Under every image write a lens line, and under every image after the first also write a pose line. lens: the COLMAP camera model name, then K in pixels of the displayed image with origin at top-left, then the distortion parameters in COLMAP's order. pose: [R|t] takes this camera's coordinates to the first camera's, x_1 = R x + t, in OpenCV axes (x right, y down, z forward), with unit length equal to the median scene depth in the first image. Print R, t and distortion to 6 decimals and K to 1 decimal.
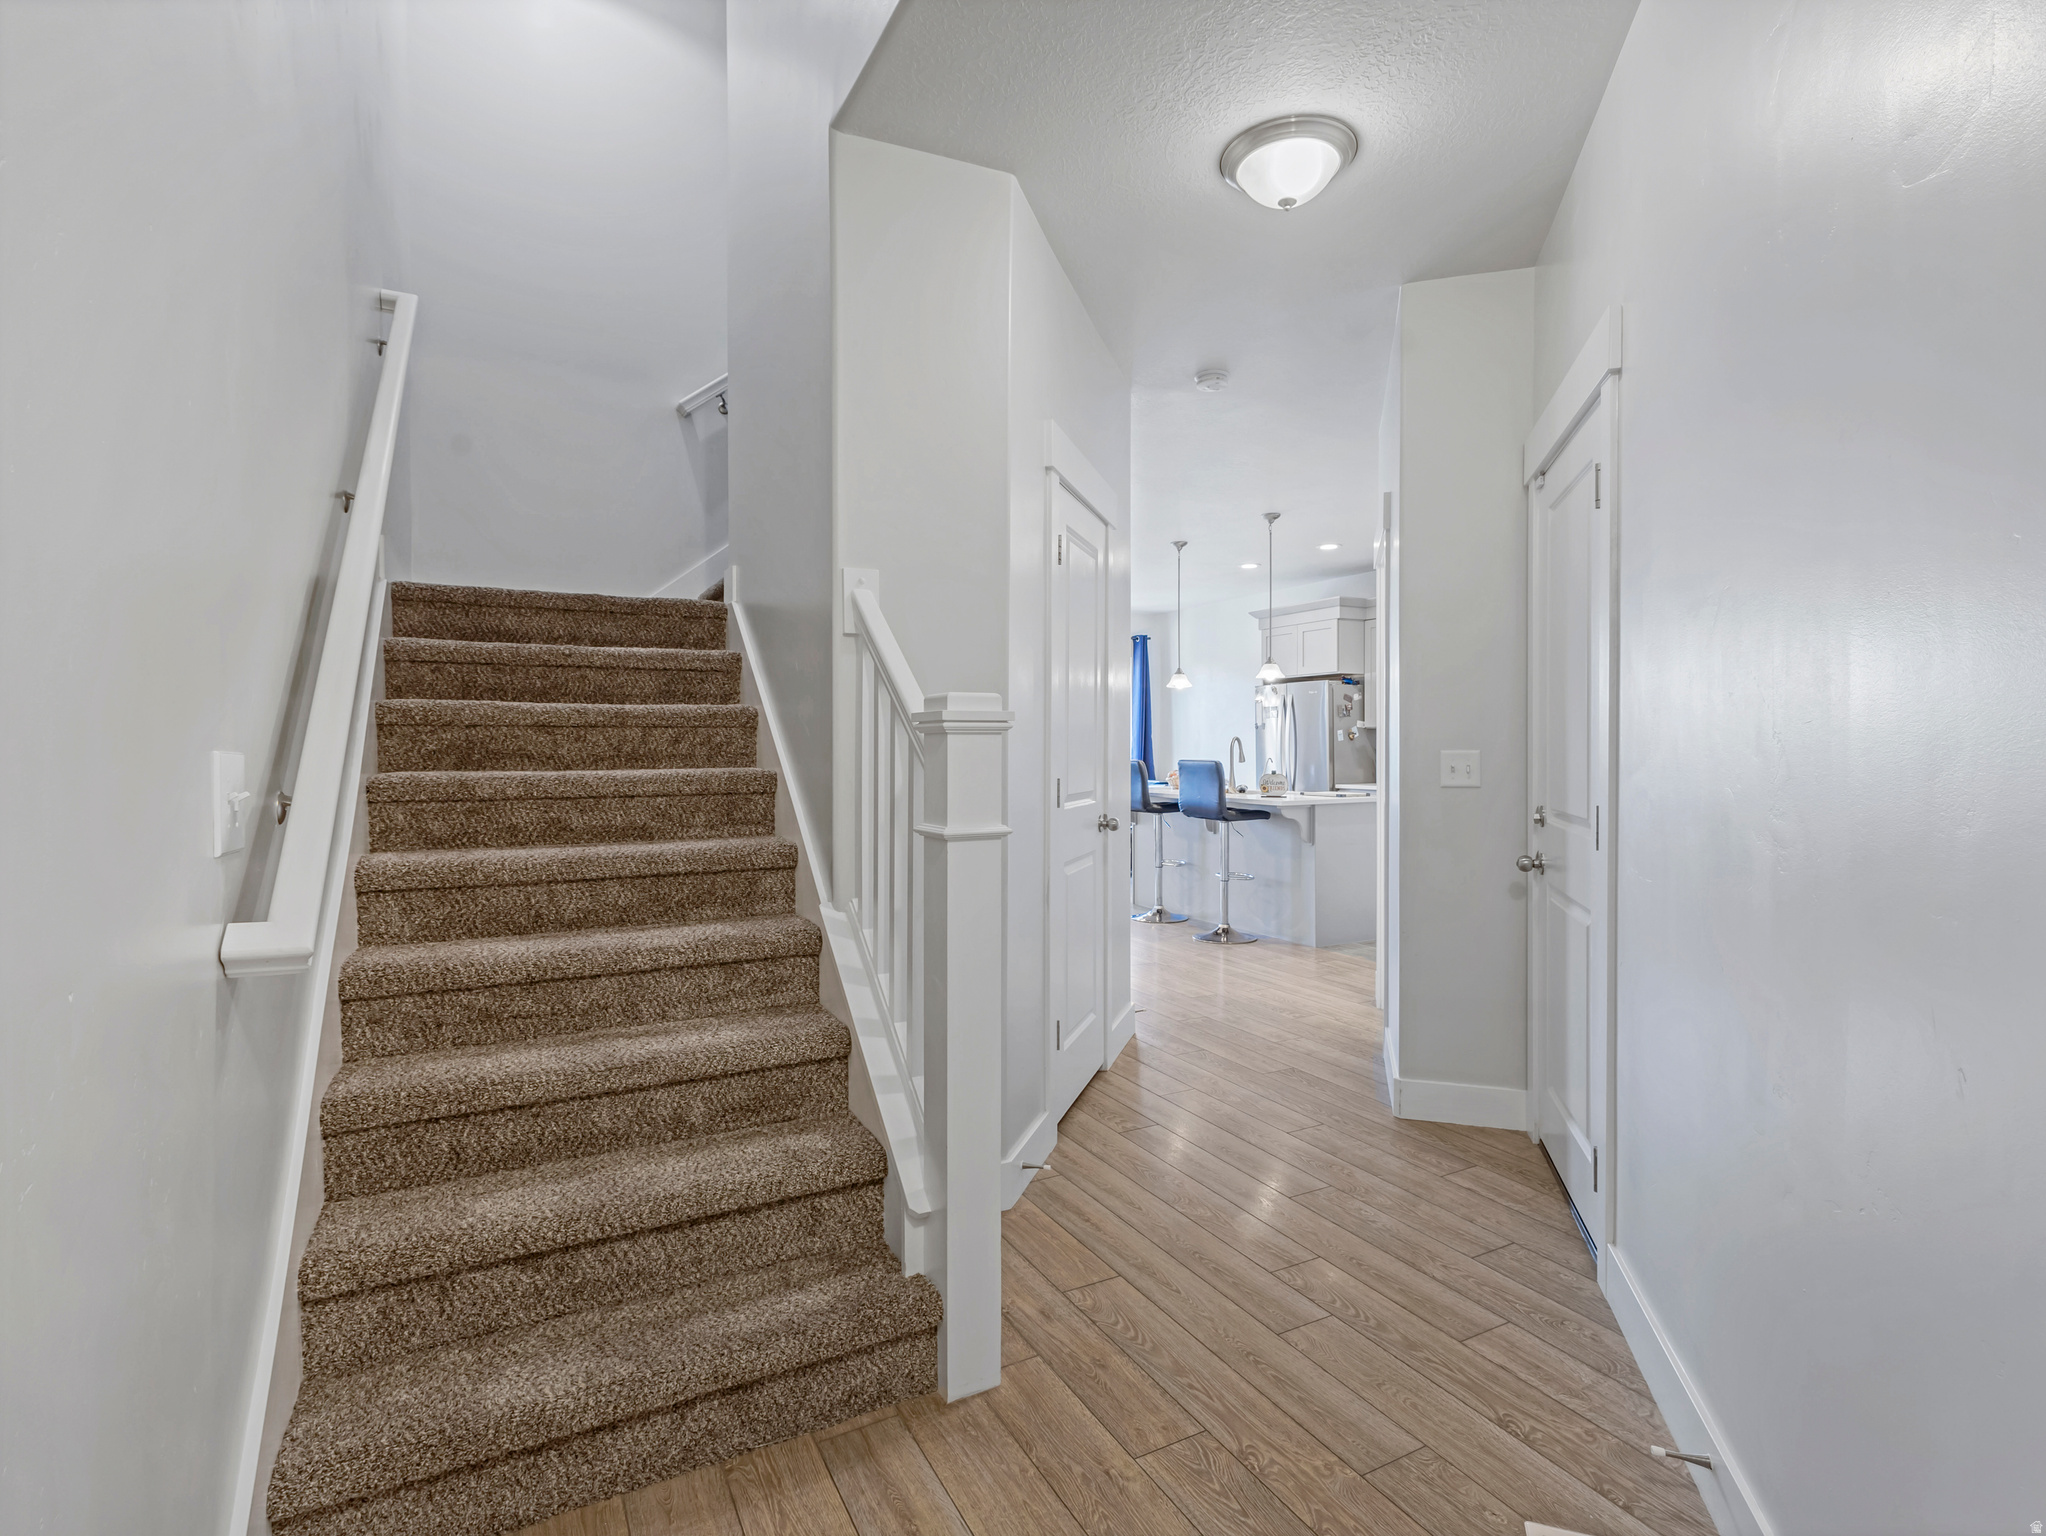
lens RADIAL K [[1027.9, 0, 1017.9], [0, 1027.9, 760.8], [0, 0, 1]] dist [0.001970, 0.000499]
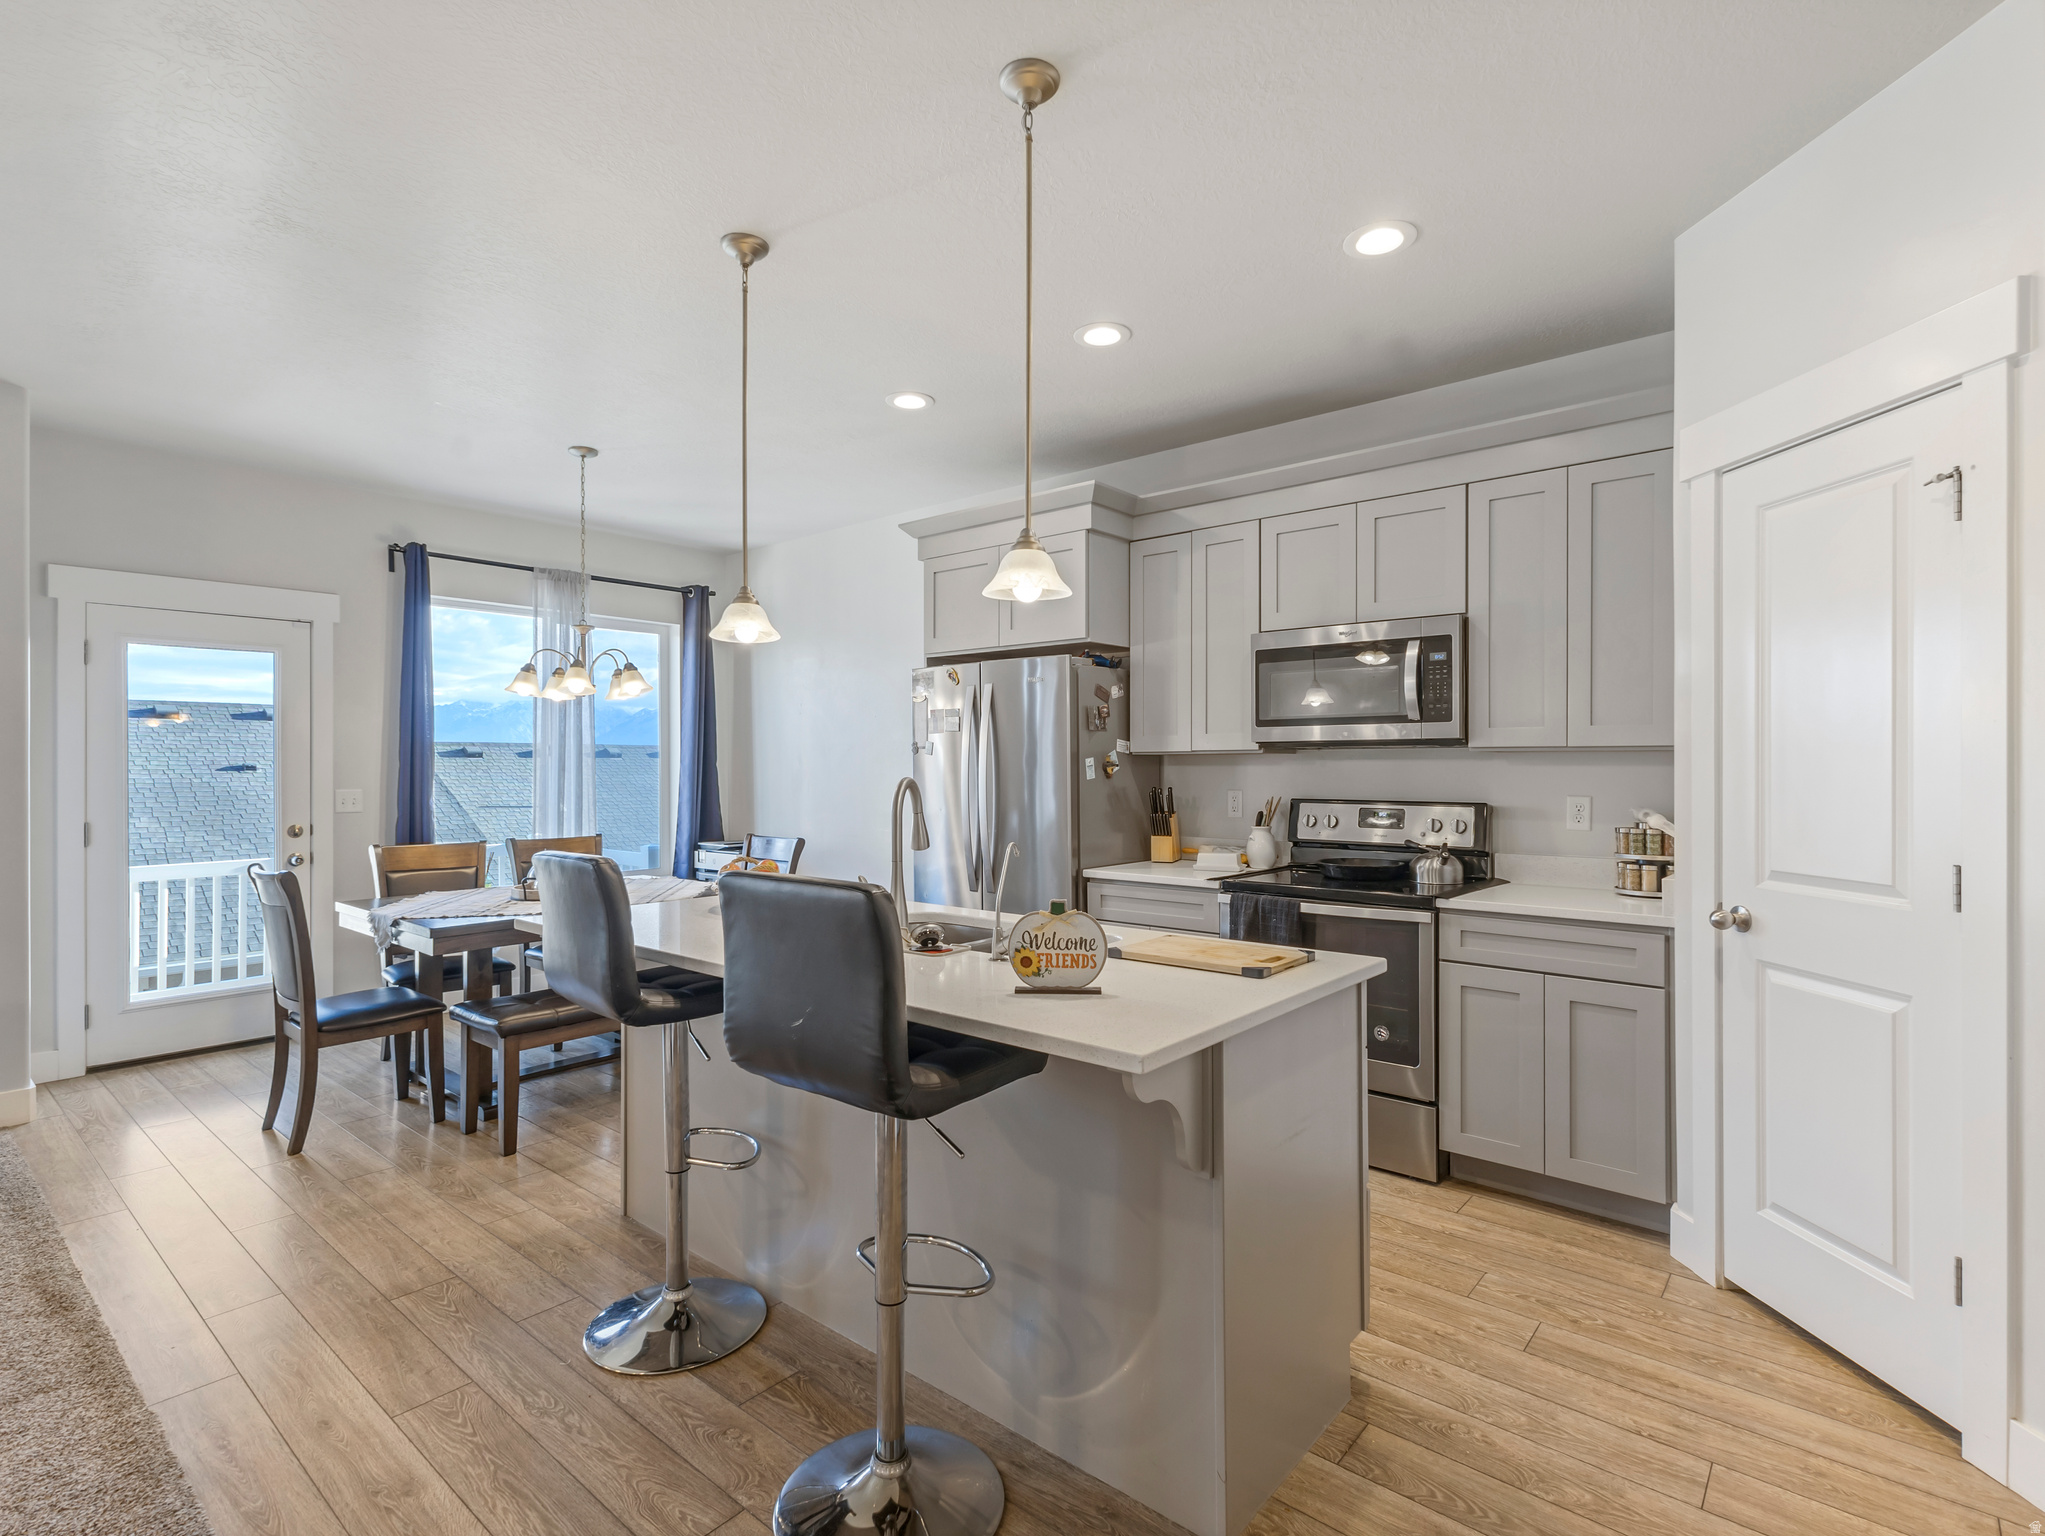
lens RADIAL K [[1005.3, 0, 1030.3], [0, 1005.3, 763.8], [0, 0, 1]] dist [0.001185, 0.001001]
pose [[0.921055, 0.003522, 0.389417, 0.100024], [0.002402, 0.999889, -0.014724, -0.020033], [-0.389426, 0.014497, 0.920944, 0.569890]]
